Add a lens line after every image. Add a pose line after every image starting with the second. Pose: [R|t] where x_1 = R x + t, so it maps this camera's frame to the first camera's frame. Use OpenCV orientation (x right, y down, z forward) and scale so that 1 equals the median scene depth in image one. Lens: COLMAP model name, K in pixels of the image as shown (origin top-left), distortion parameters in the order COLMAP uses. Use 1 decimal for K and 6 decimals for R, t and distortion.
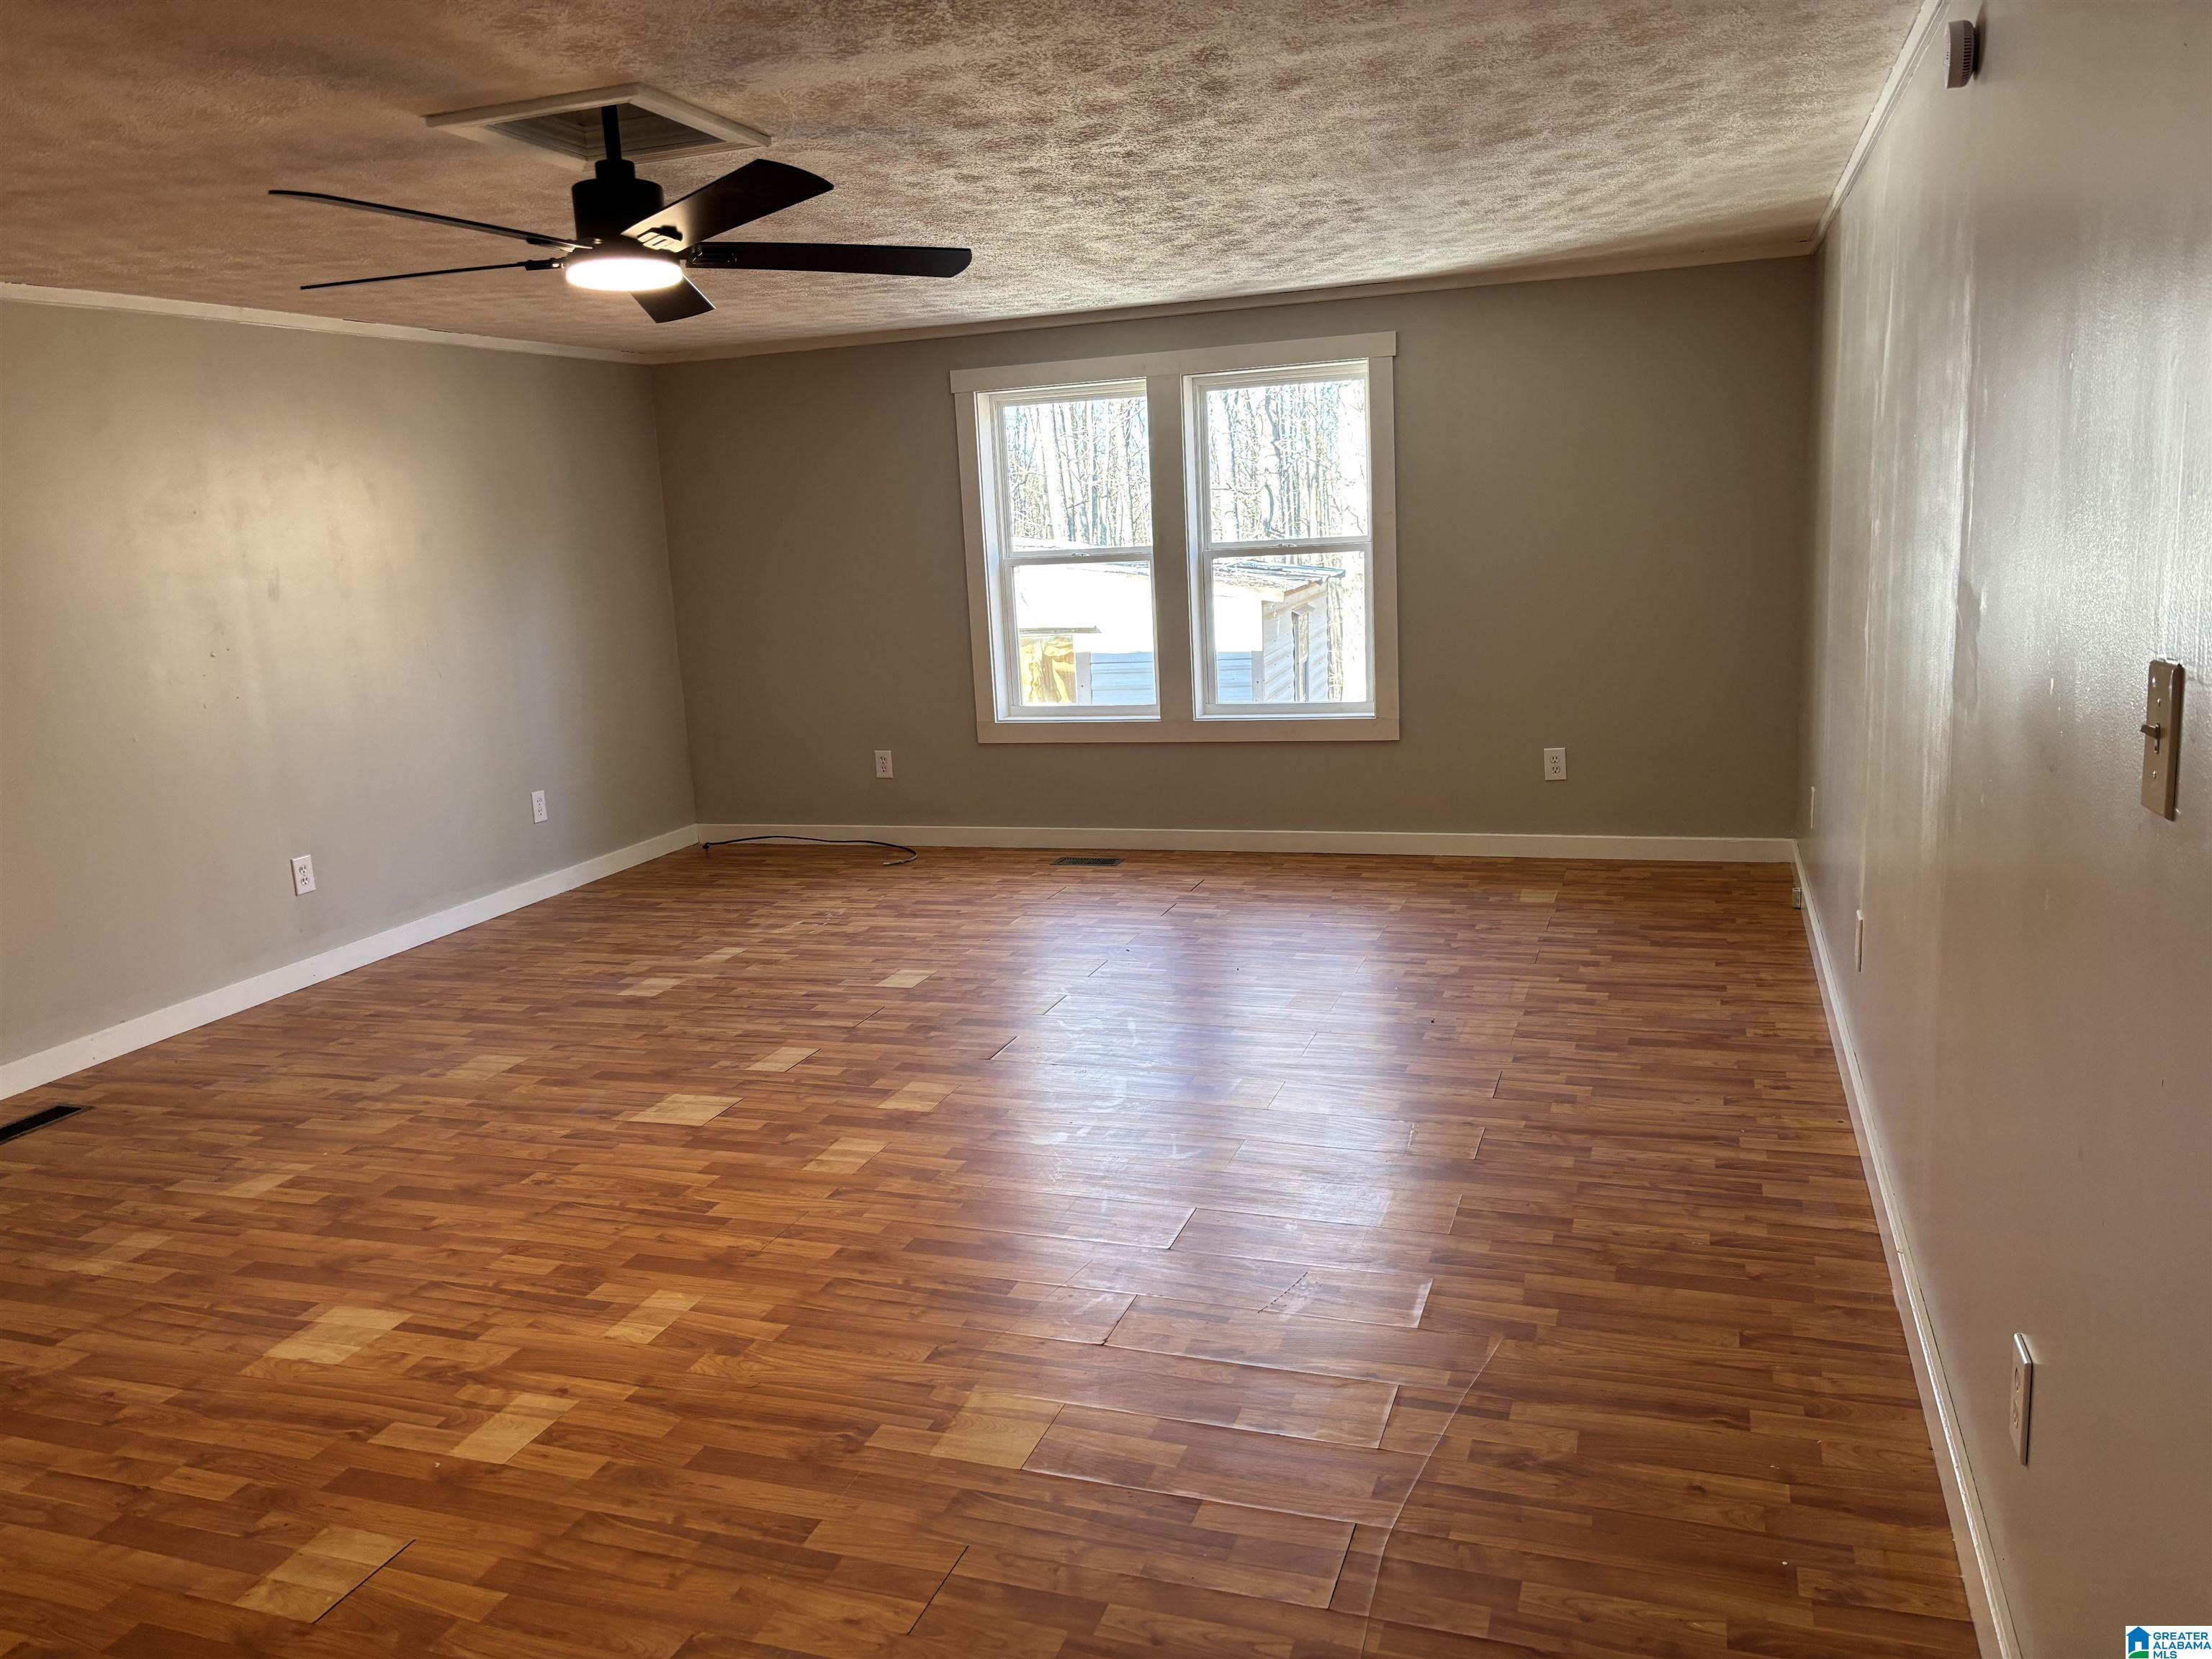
lens RADIAL K [[1690.4, 0, 1096.2], [0, 1690.4, 835.6], [0, 0, 1]] dist [0.023058, -0.020930]
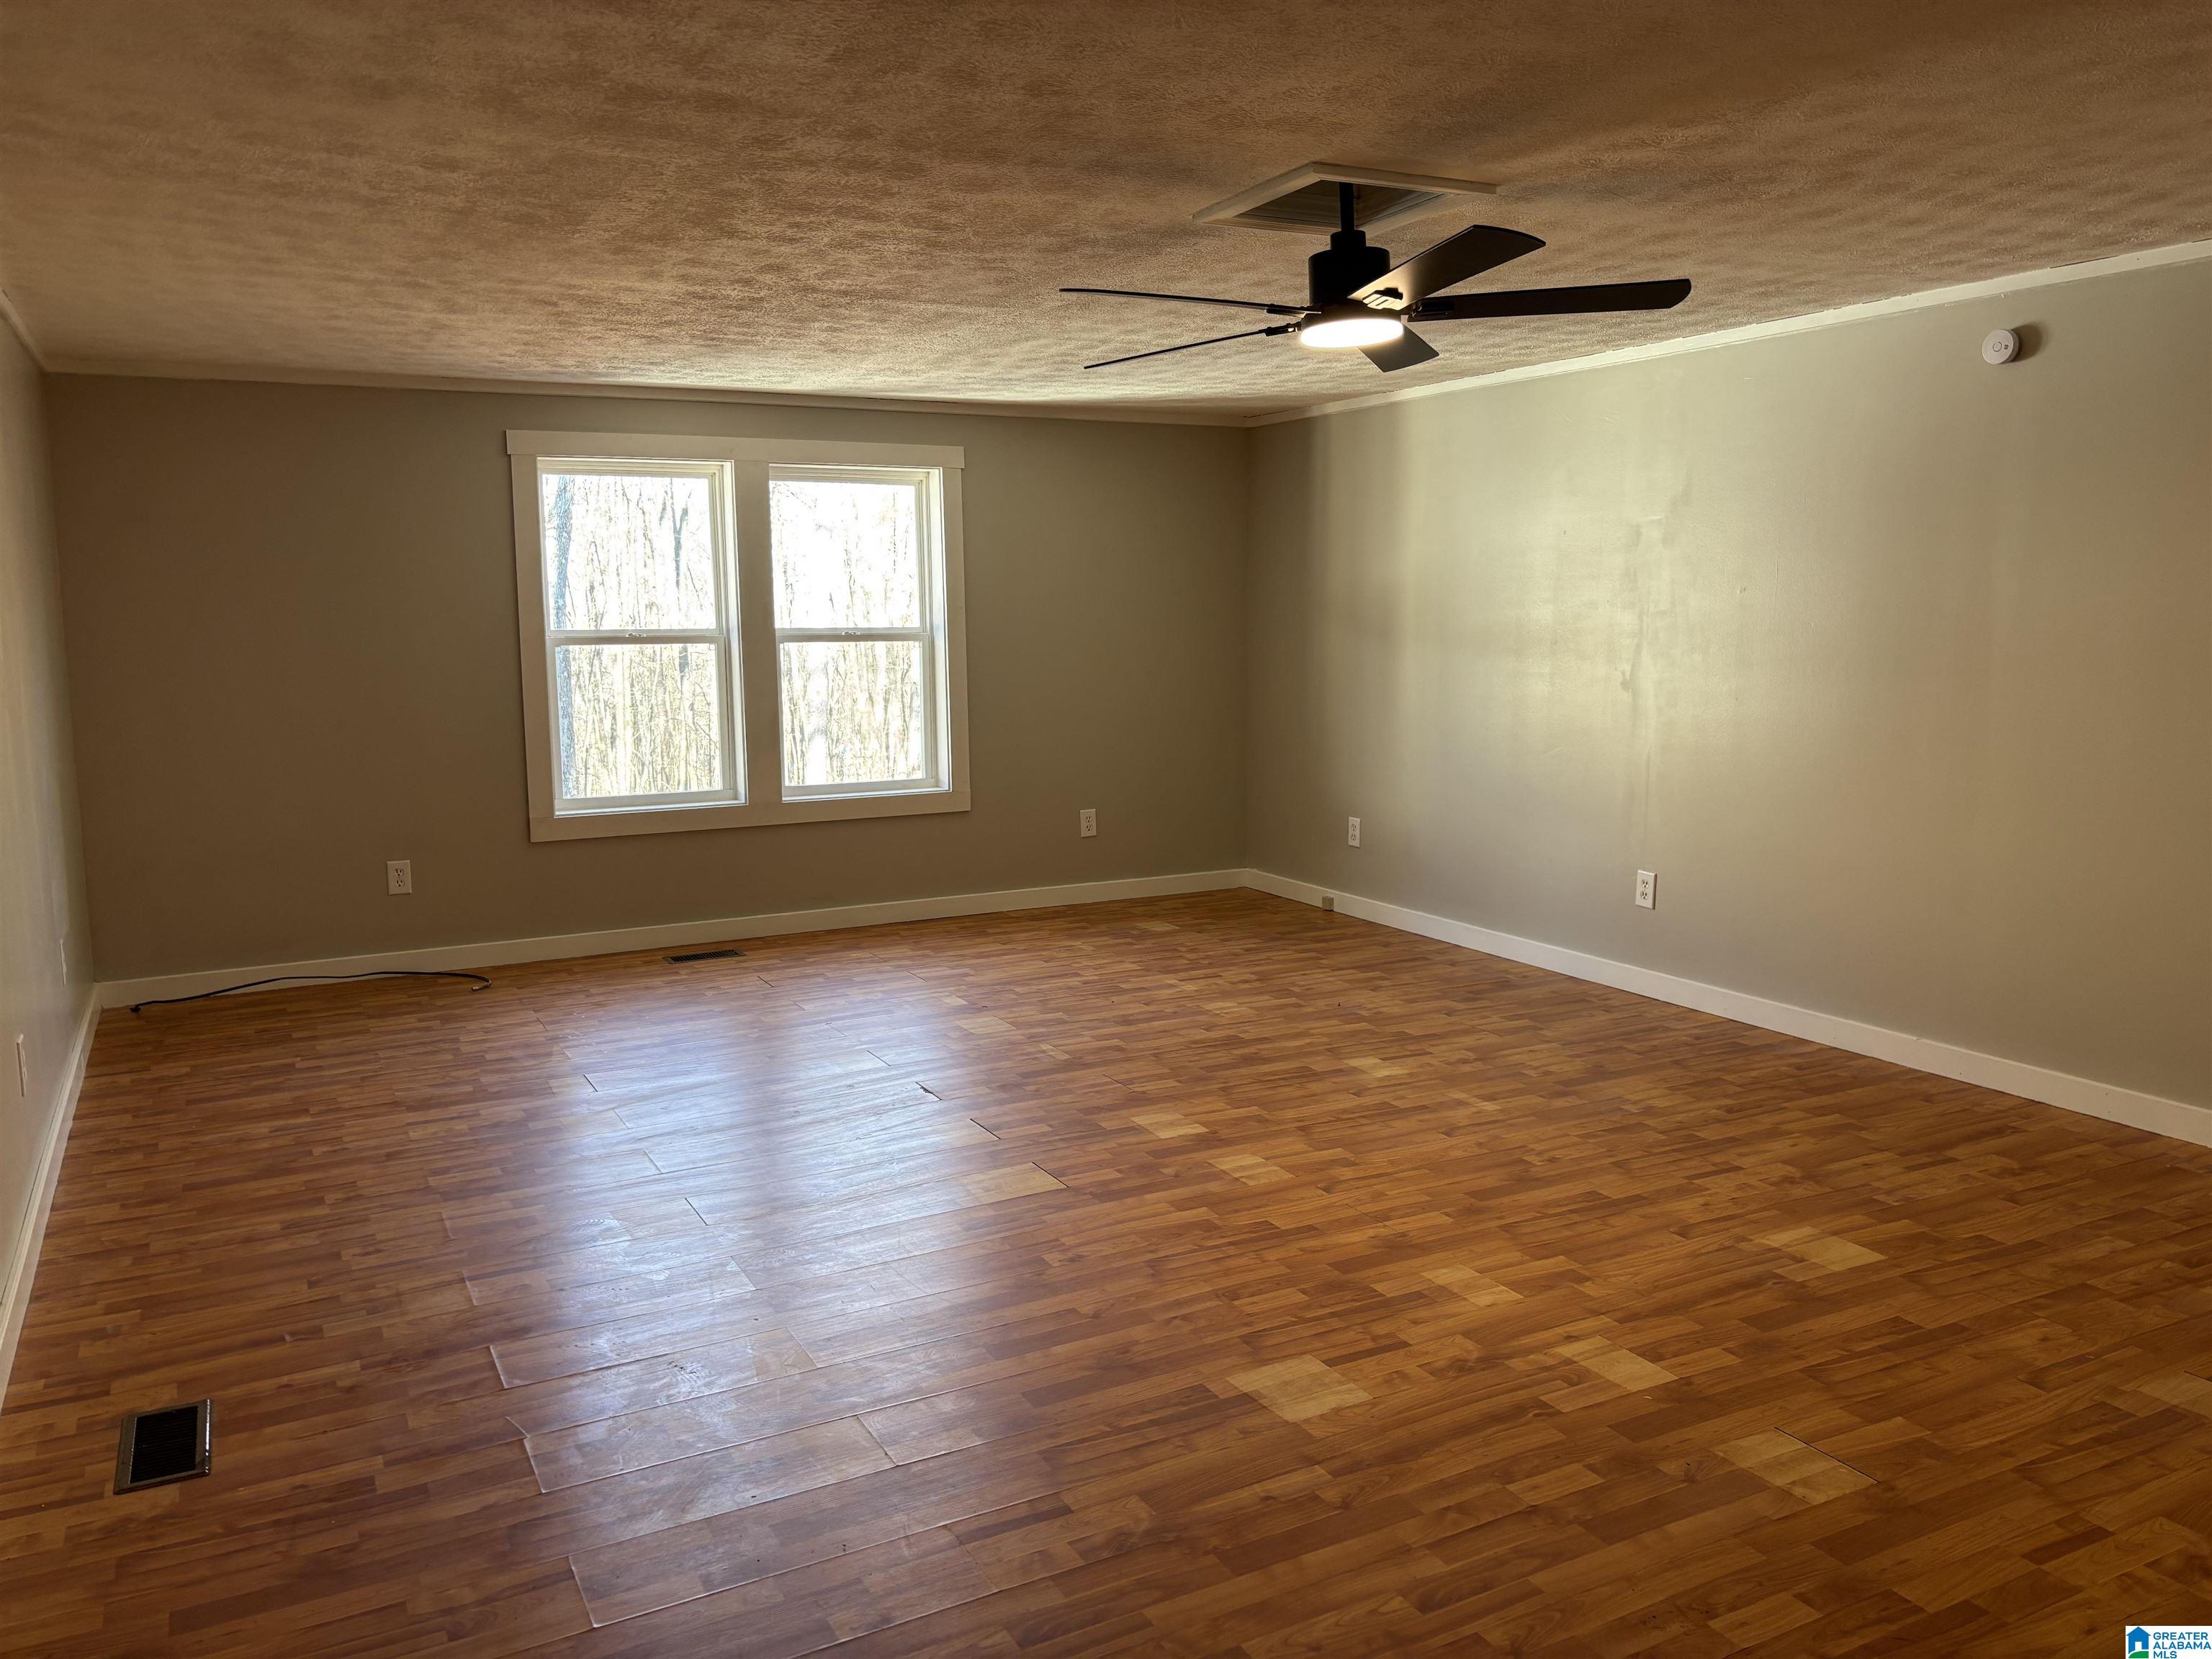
lens RADIAL K [[1690.4, 0, 1097.3], [0, 1690.4, 830.7], [0, 0, 1]] dist [0.023058, -0.020930]
pose [[0.682917, -0.055953, 0.728350, -1.104406], [0.118260, 0.992378, -0.034647, 0.007655], [-0.720860, 0.109795, 0.684329, 0.379209]]
